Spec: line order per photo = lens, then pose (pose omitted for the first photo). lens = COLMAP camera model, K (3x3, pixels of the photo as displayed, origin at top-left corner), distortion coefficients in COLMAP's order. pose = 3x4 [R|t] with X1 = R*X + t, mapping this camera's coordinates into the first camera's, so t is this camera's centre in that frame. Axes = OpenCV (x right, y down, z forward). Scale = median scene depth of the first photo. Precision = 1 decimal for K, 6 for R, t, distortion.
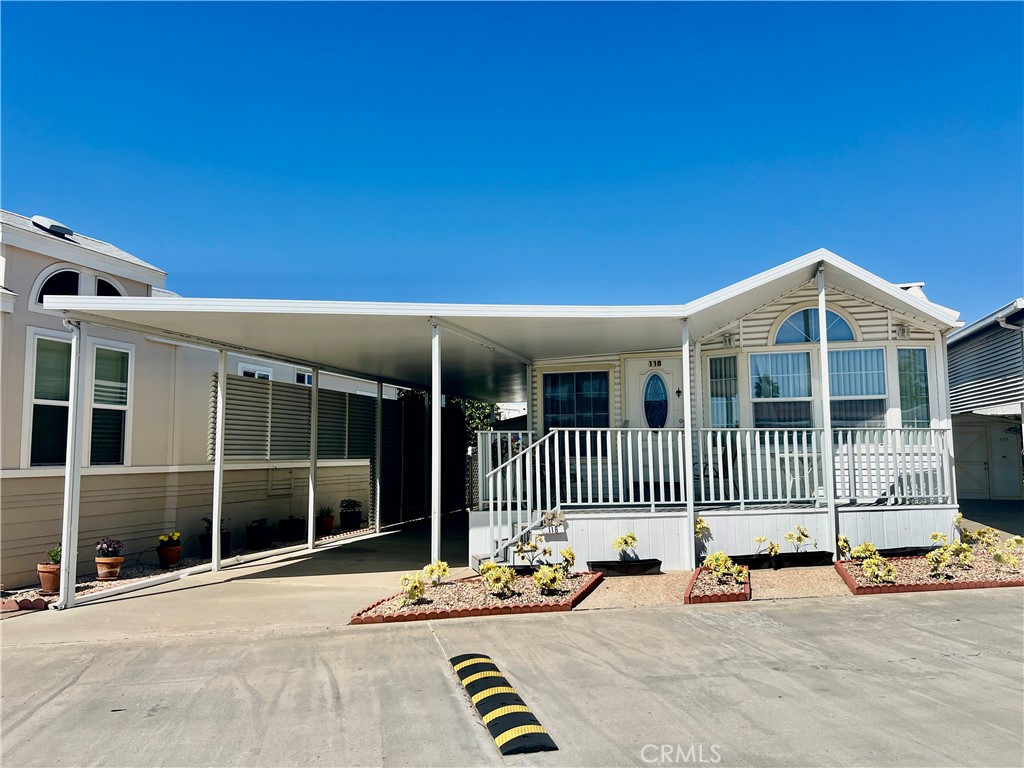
lens RADIAL K [[766.9, 0, 509.6], [0, 766.9, 385.8], [0, 0, 1]] dist [0.065039, -0.002699]
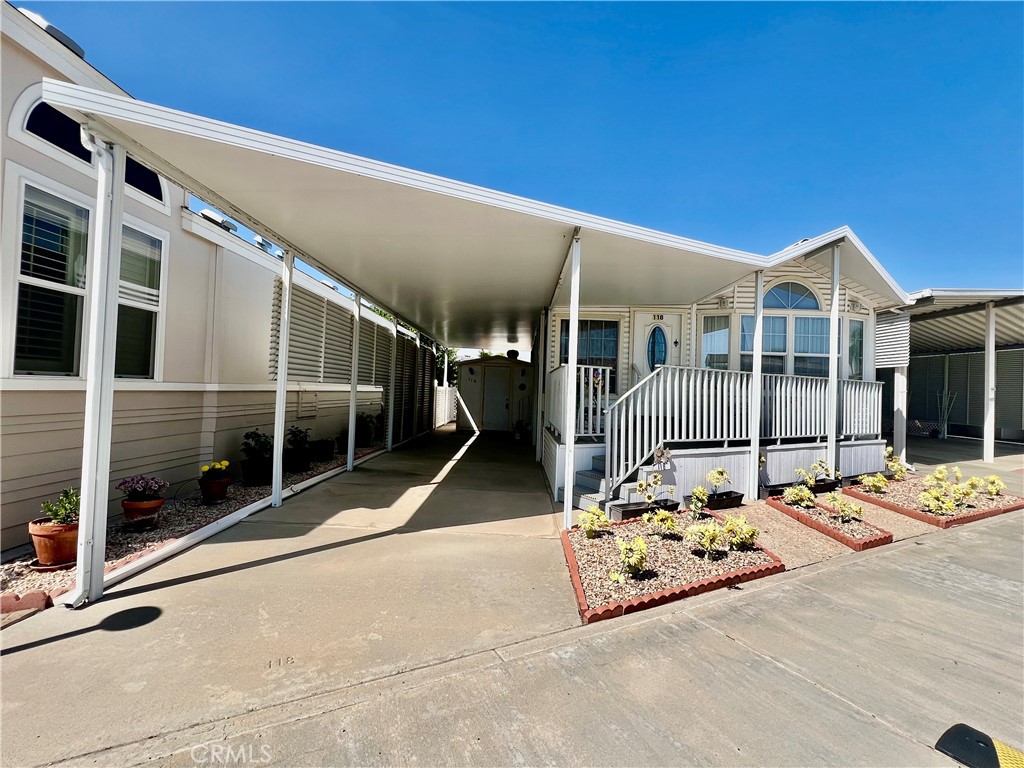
lens RADIAL K [[466.6, 0, 513.9], [0, 466.6, 379.8], [0, 0, 1]] dist [0.004884, 0.000568]
pose [[0.962143, 0.048527, 0.268189, -0.248053], [-0.067533, 0.995783, 0.062099, 0.043125], [-0.264045, -0.077860, 0.961363, 0.405713]]
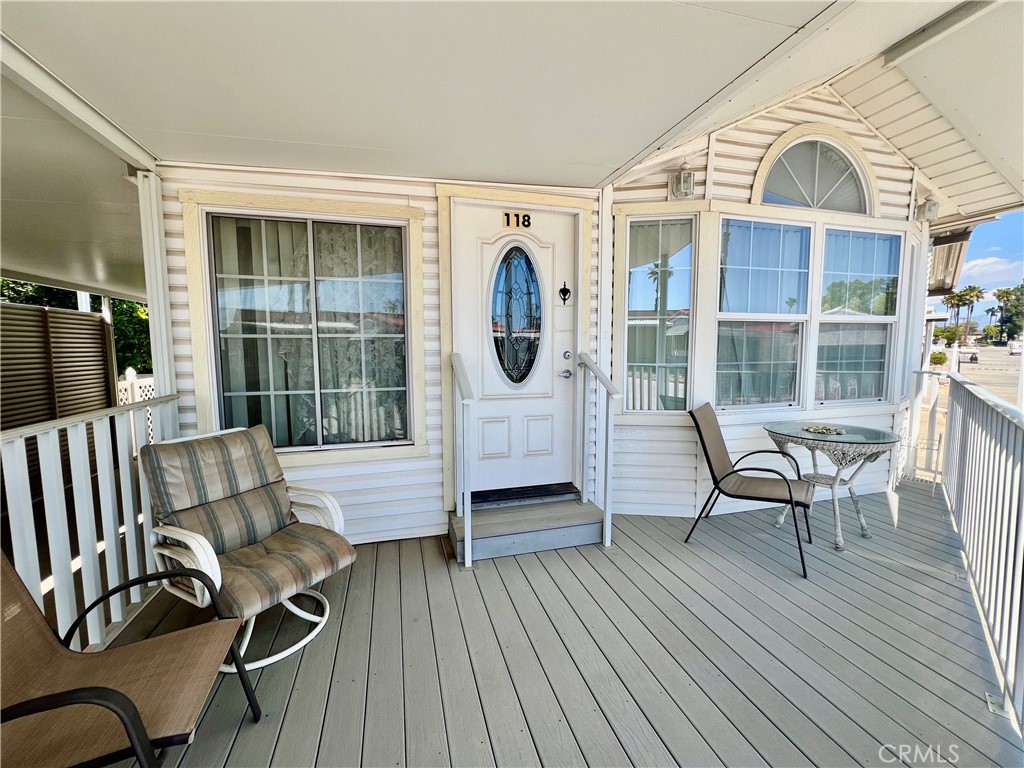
lens RADIAL K [[411.3, 0, 509.7], [0, 411.3, 377.4], [0, 0, 1]] dist [-0.000915, -0.000109]
pose [[0.842622, -0.043969, 0.536708, 0.067435], [-0.053216, 0.984984, 0.164242, 0.022757], [-0.535870, -0.166956, 0.827629, 0.914703]]
